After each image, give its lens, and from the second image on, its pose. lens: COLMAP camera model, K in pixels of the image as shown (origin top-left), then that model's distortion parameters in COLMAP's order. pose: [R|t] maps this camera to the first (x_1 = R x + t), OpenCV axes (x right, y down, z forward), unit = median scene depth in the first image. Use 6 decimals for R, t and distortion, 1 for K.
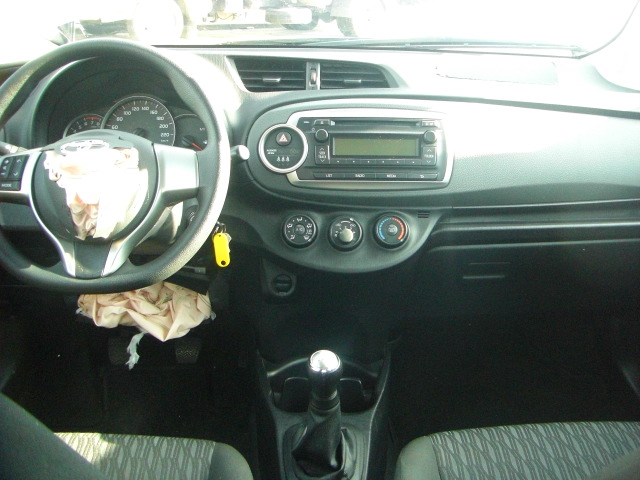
lens RADIAL K [[724.5, 0, 363.0], [0, 724.5, 197.4], [0, 0, 1]] dist [-0.189896, 0.122250]
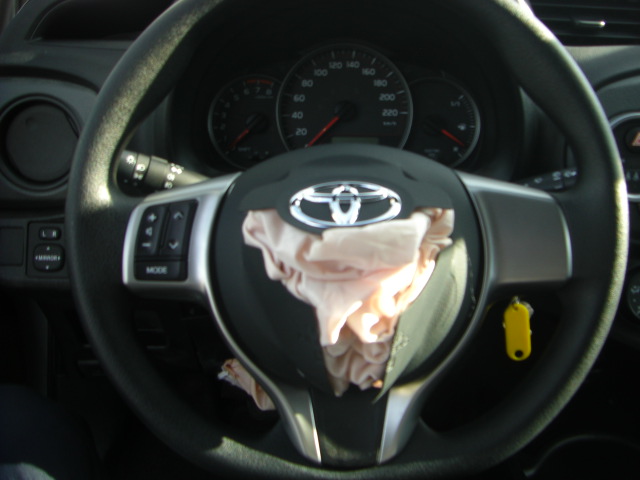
lens RADIAL K [[724.5, 0, 363.0], [0, 724.5, 197.4], [0, 0, 1]] dist [-0.189896, 0.122250]
pose [[0.999507, 0.012374, -0.028871, -0.303475], [-0.007603, 0.987107, 0.159882, -0.121764], [0.030477, -0.159583, 0.986714, 0.451027]]
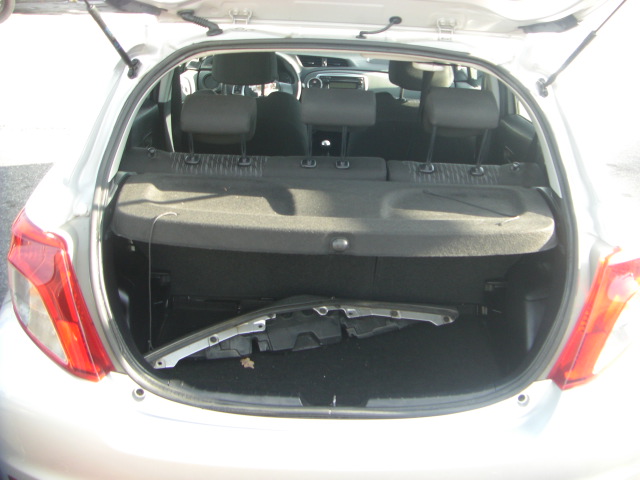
lens RADIAL K [[724.5, 0, 363.0], [0, 724.5, 197.4], [0, 0, 1]] dist [-0.189896, 0.122250]
pose [[0.999477, 0.031633, 0.006689, 0.099170], [-0.031968, 0.997805, 0.058000, 0.238231], [-0.004840, -0.058184, 0.998294, -2.233060]]
